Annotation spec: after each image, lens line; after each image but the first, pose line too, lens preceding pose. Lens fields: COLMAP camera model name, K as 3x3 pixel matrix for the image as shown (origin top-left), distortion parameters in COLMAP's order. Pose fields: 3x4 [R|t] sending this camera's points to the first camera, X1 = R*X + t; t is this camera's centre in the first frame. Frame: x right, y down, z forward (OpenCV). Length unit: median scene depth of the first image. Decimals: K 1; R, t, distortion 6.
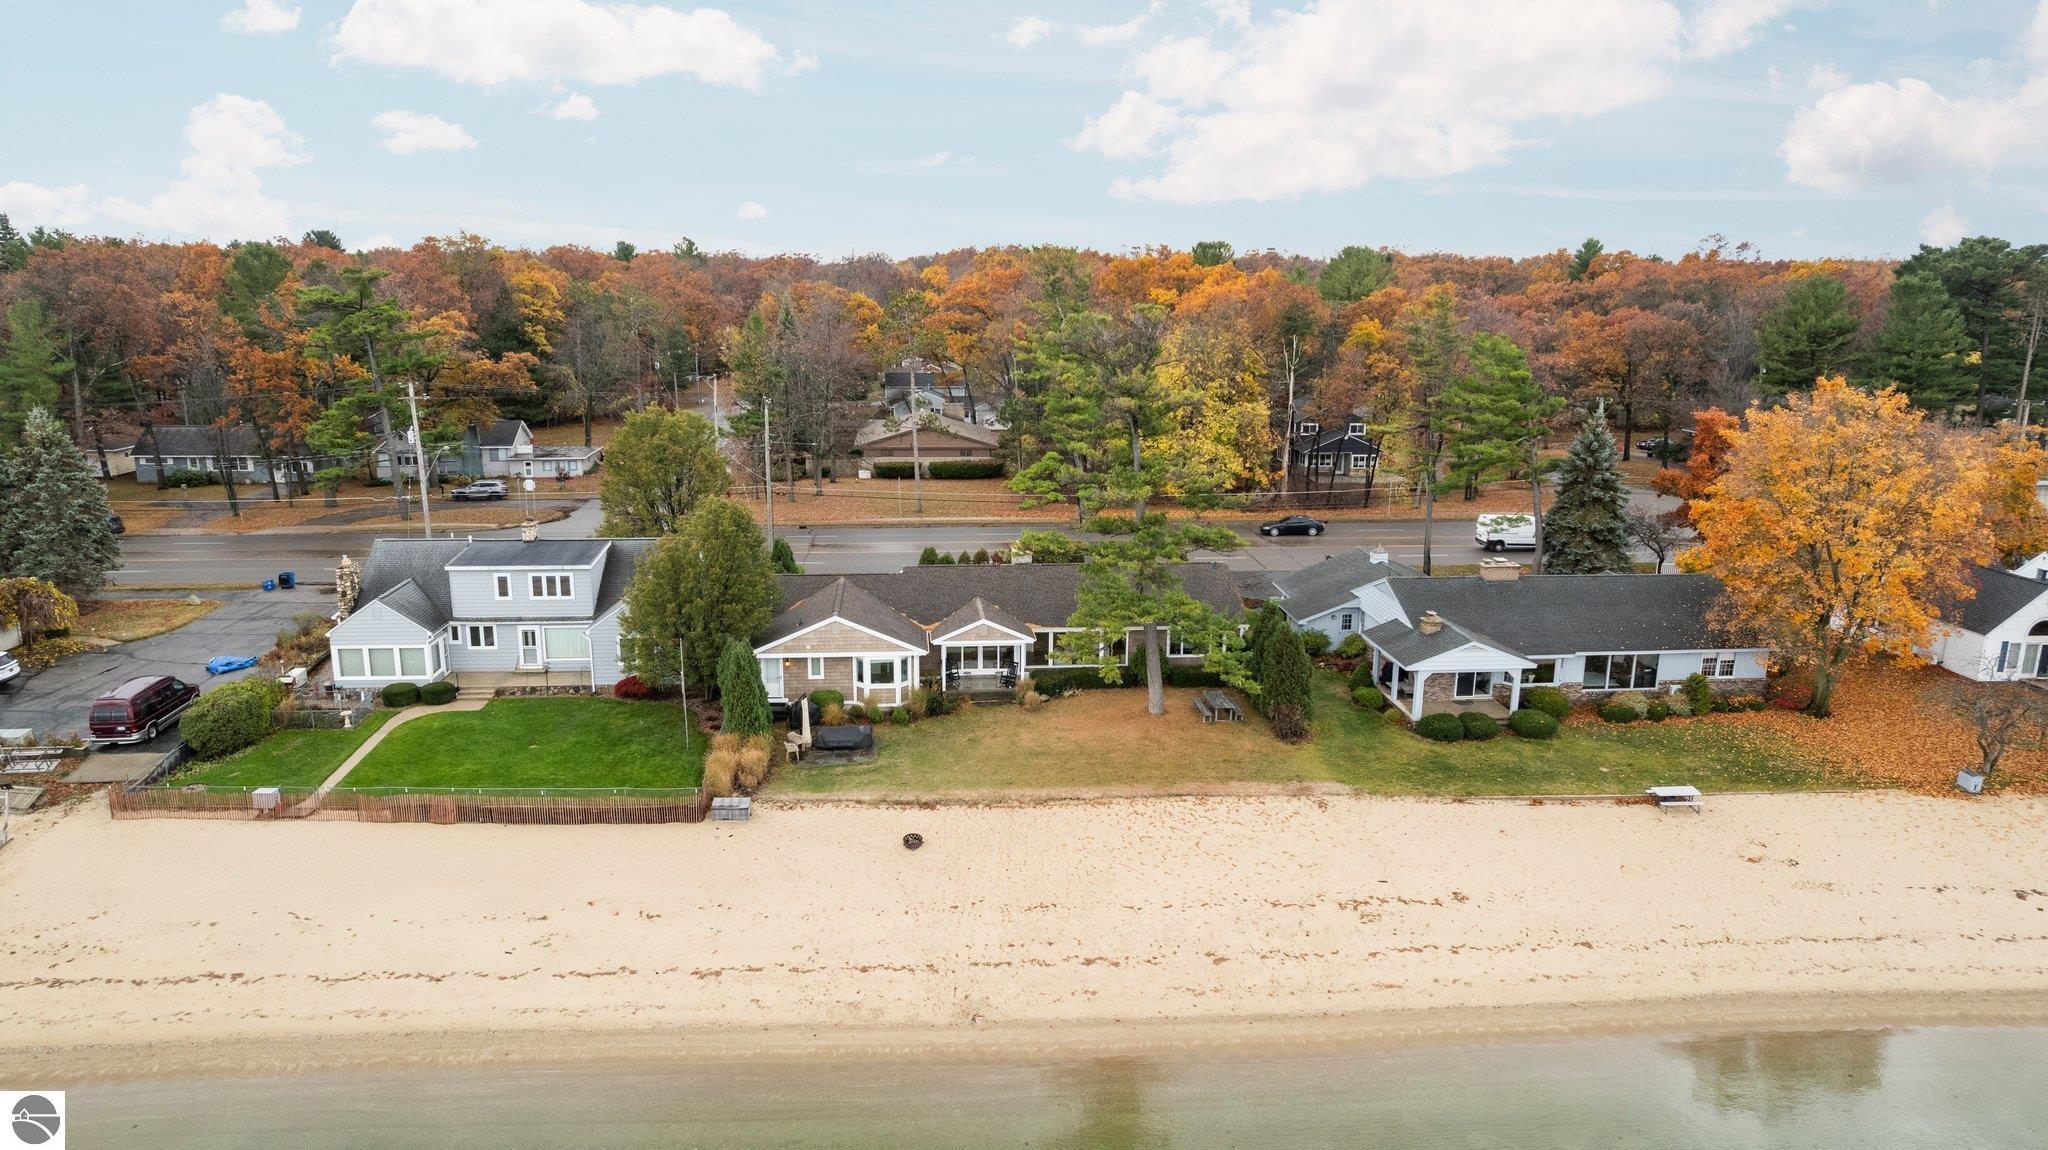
lens RADIAL K [[1324.0, 0, 1032.1], [0, 1324.0, 586.0], [0, 0, 1]] dist [-0.079381, 0.074577]
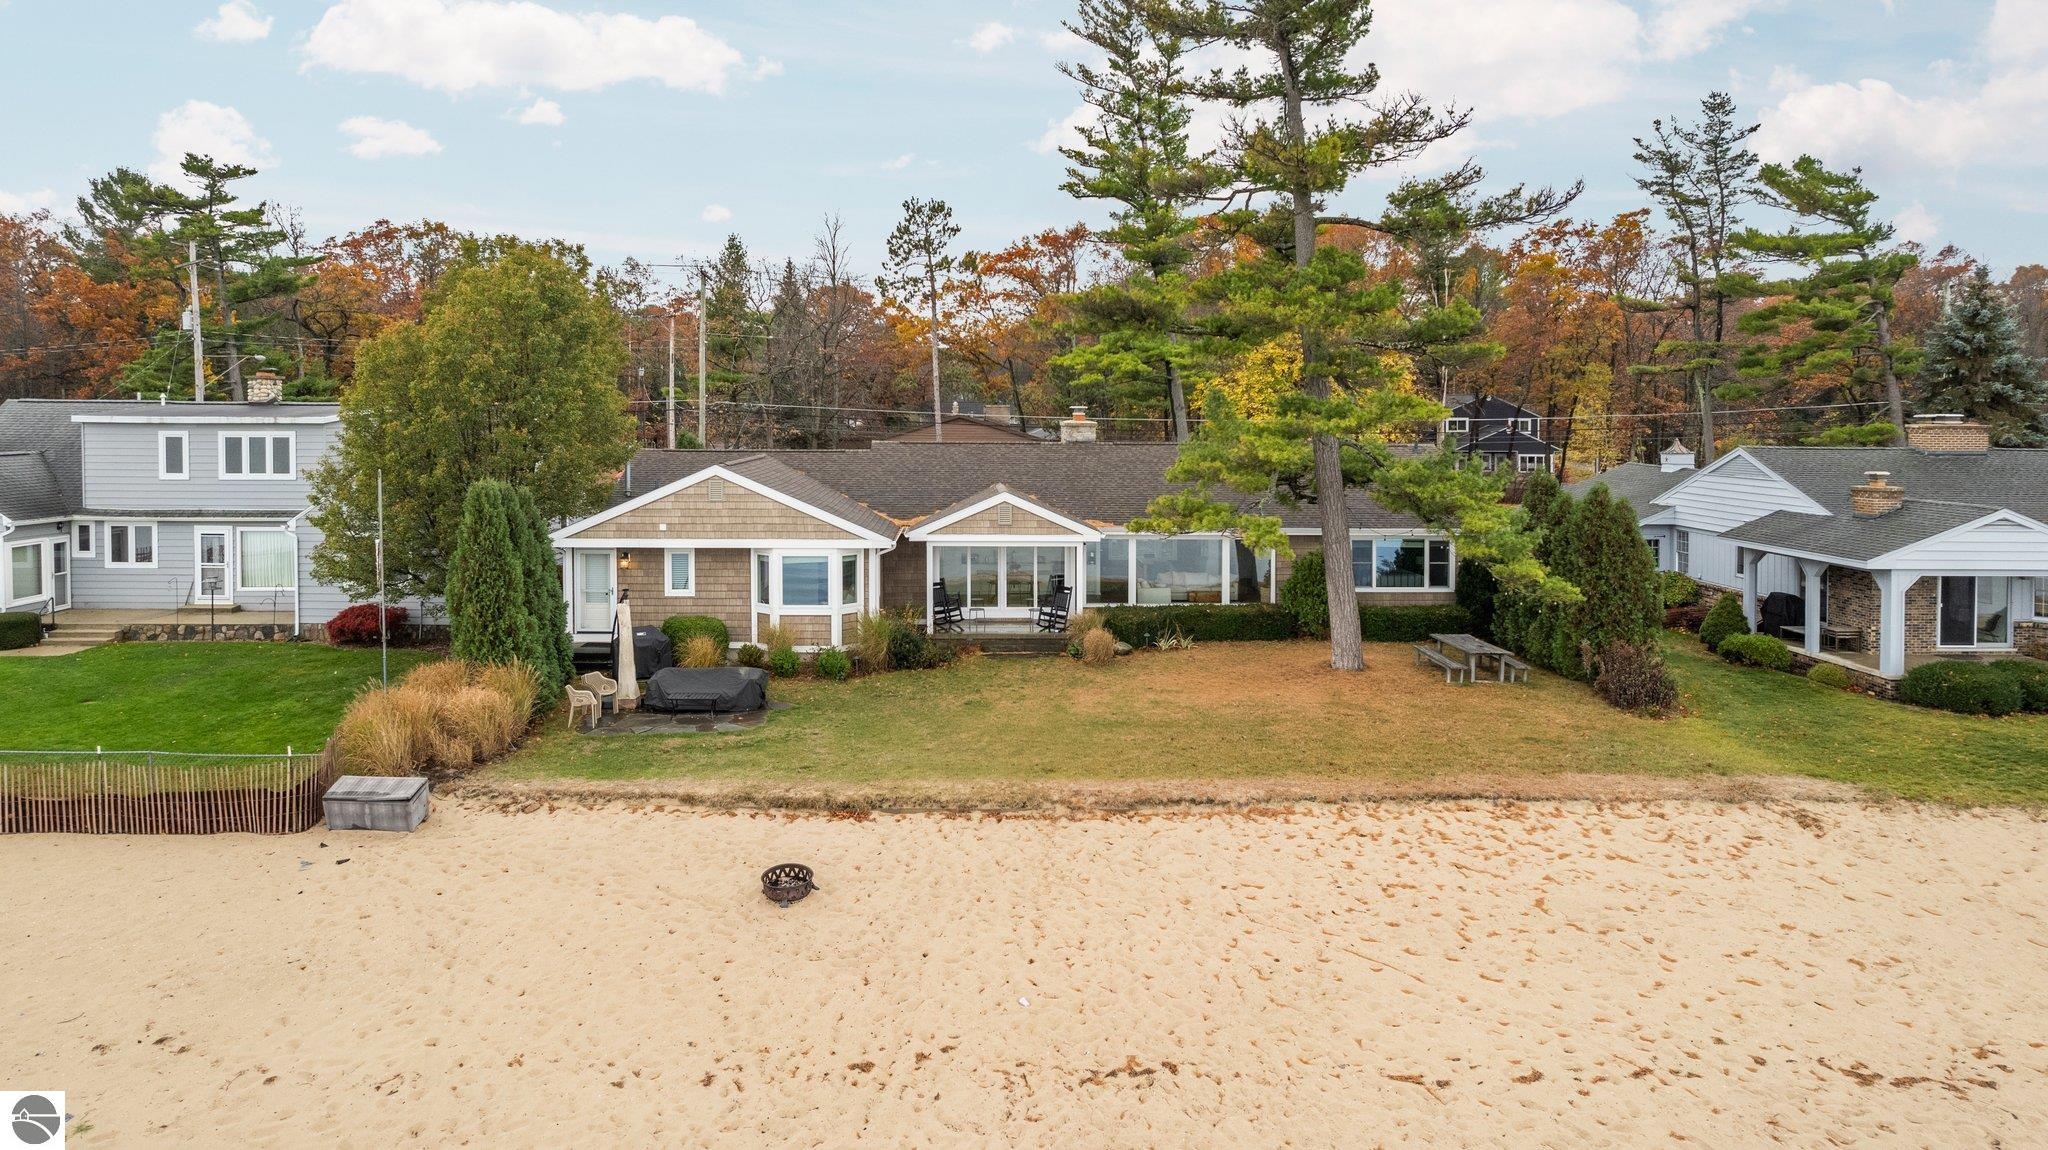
lens RADIAL K [[1350.8, 0, 1016.8], [0, 1350.8, 448.9], [0, 0, 1]] dist [-0.038540, 0.002183]
pose [[0.998329, -0.002038, -0.057746, -0.001196], [-0.009681, 0.979353, -0.201927, 0.119544], [0.056966, 0.202148, 0.977697, 0.482235]]
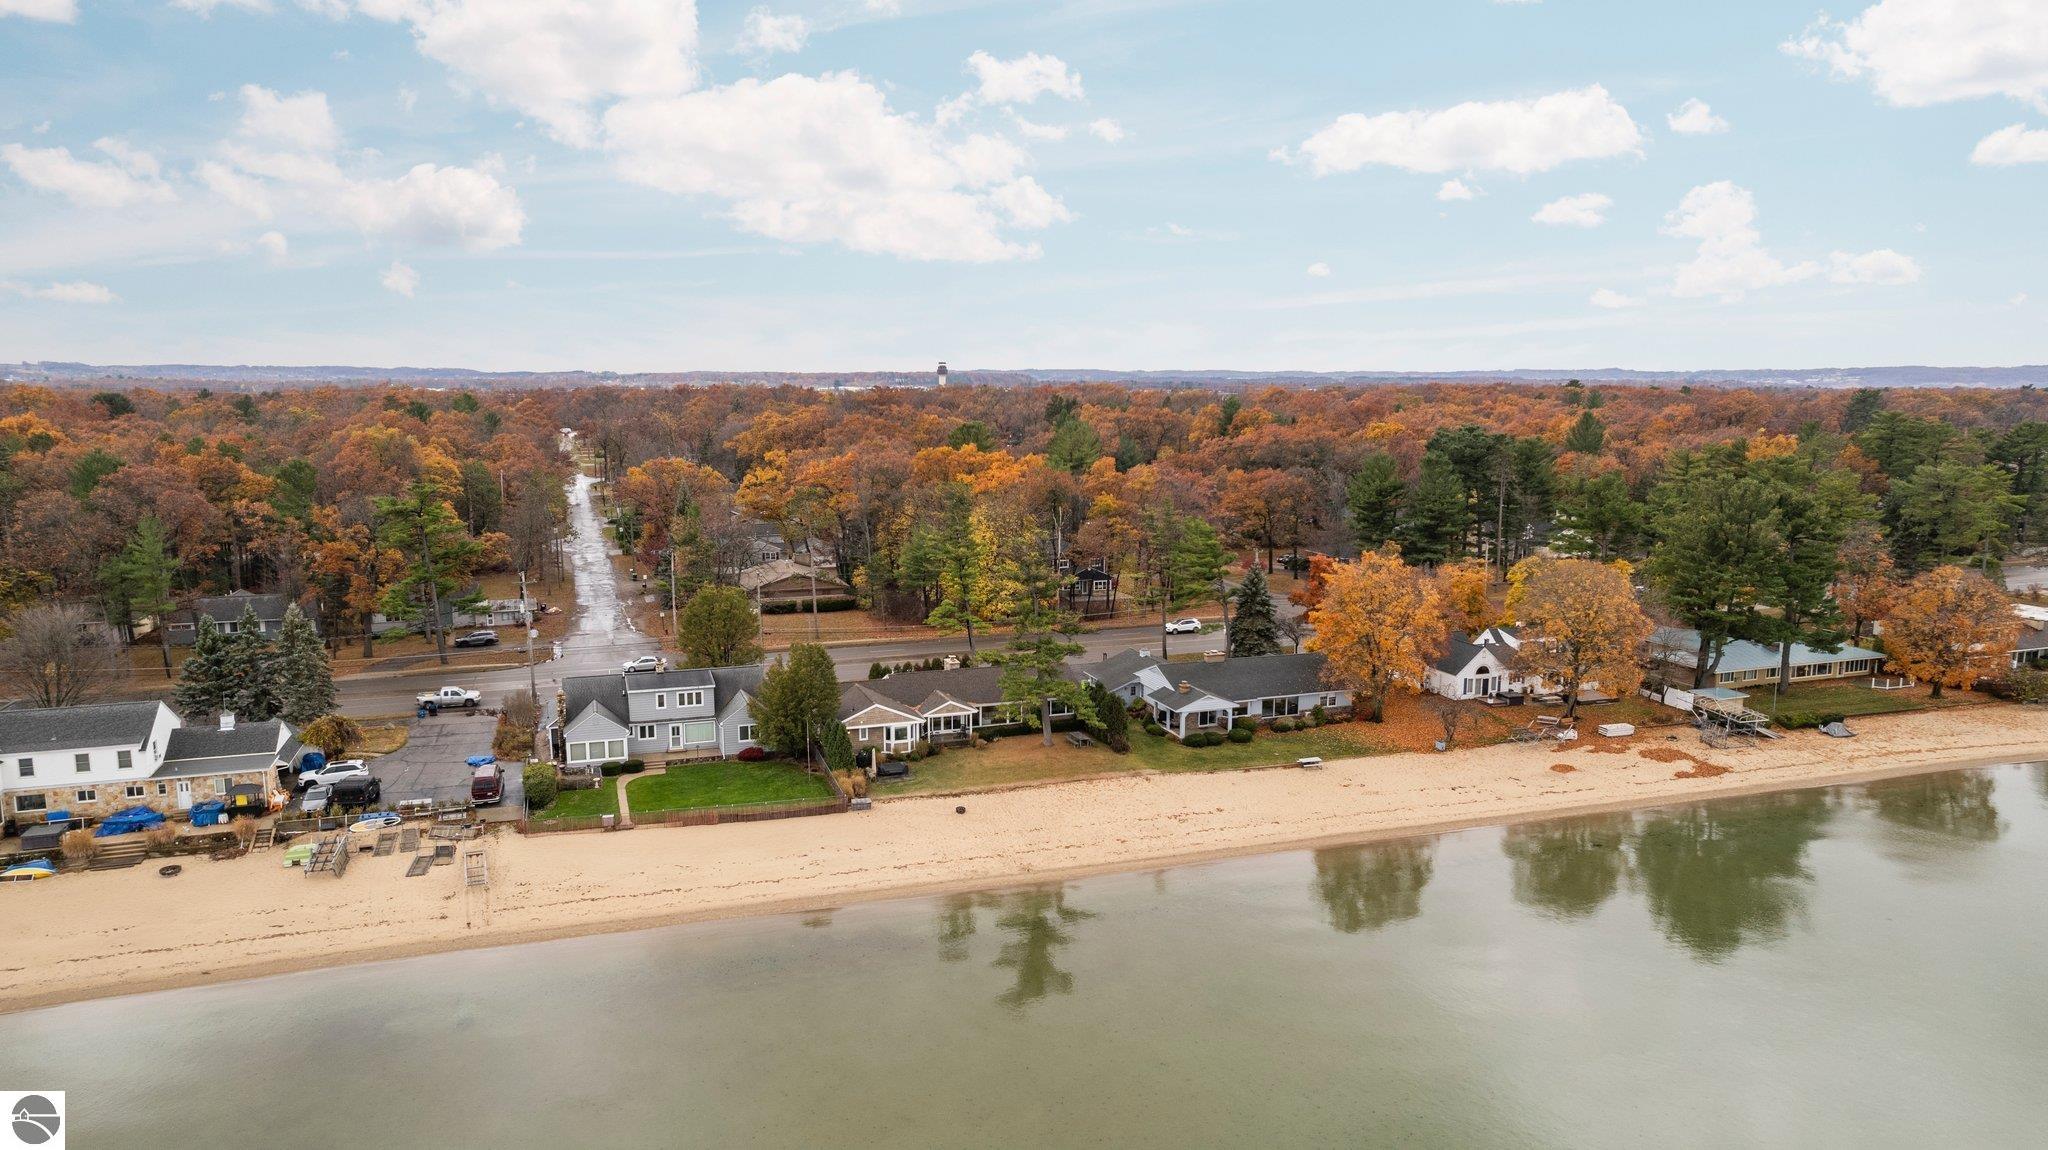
lens RADIAL K [[1324.0, 0, 1032.1], [0, 1324.0, 586.0], [0, 0, 1]] dist [-0.079381, 0.074577]
pose [[0.968018, -0.044681, 0.246871, -0.377308], [0.062764, 0.995853, -0.065865, -0.005664], [-0.242904, 0.079253, 0.966807, -0.808177]]
